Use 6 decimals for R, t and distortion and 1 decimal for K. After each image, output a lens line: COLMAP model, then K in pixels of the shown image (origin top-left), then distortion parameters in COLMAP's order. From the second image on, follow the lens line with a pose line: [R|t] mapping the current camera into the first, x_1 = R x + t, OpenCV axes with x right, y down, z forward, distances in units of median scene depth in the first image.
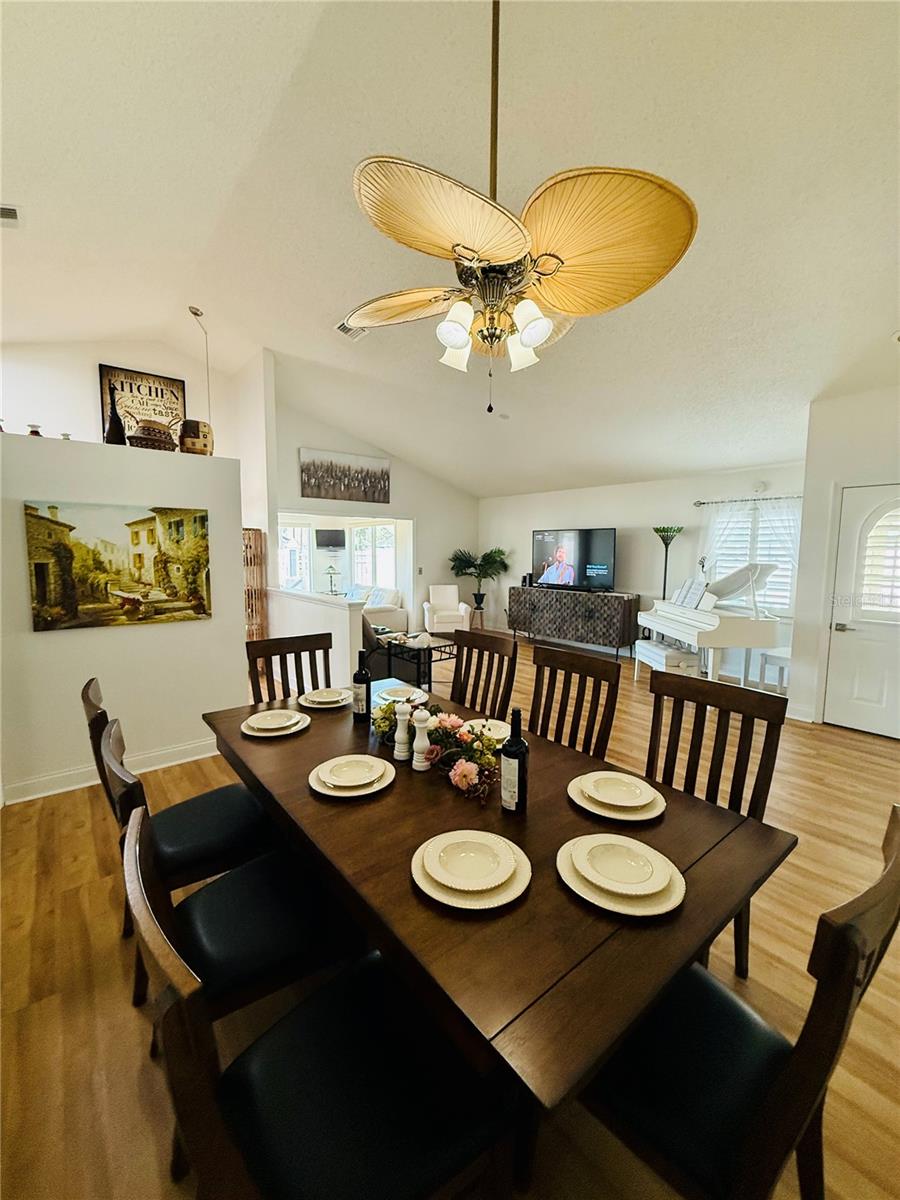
lens RADIAL K [[486.9, 0, 450.0], [0, 486.9, 600.0], [0, 0, 1]] dist [-0.000128, 0.000050]
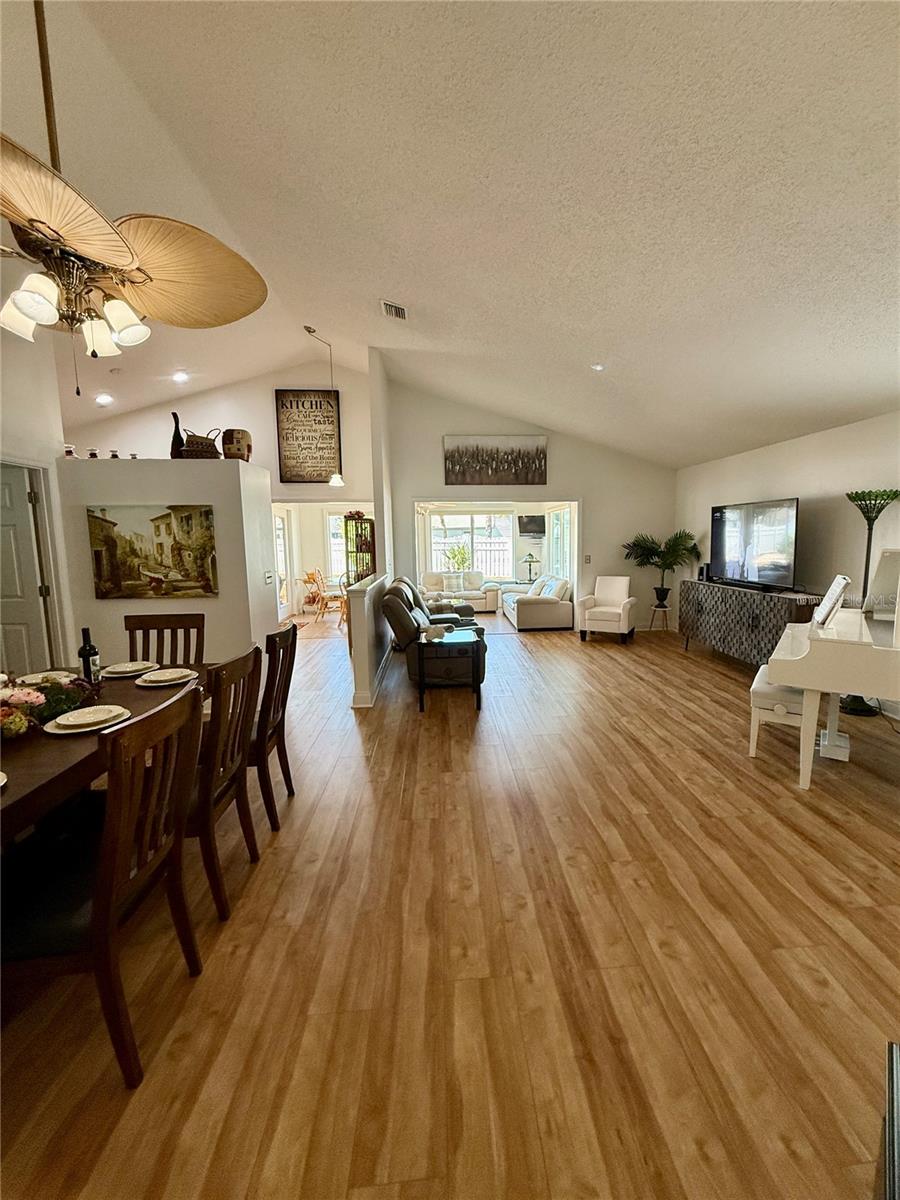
lens RADIAL K [[507.6, 0, 450.0], [0, 507.6, 600.0], [0, 0, 1]] dist [-0.001560, -0.000197]
pose [[0.829609, 0.052618, -0.555860, 0.685211], [-0.041052, 0.998603, 0.033258, -0.019577], [0.556834, -0.004772, 0.830610, 0.298249]]
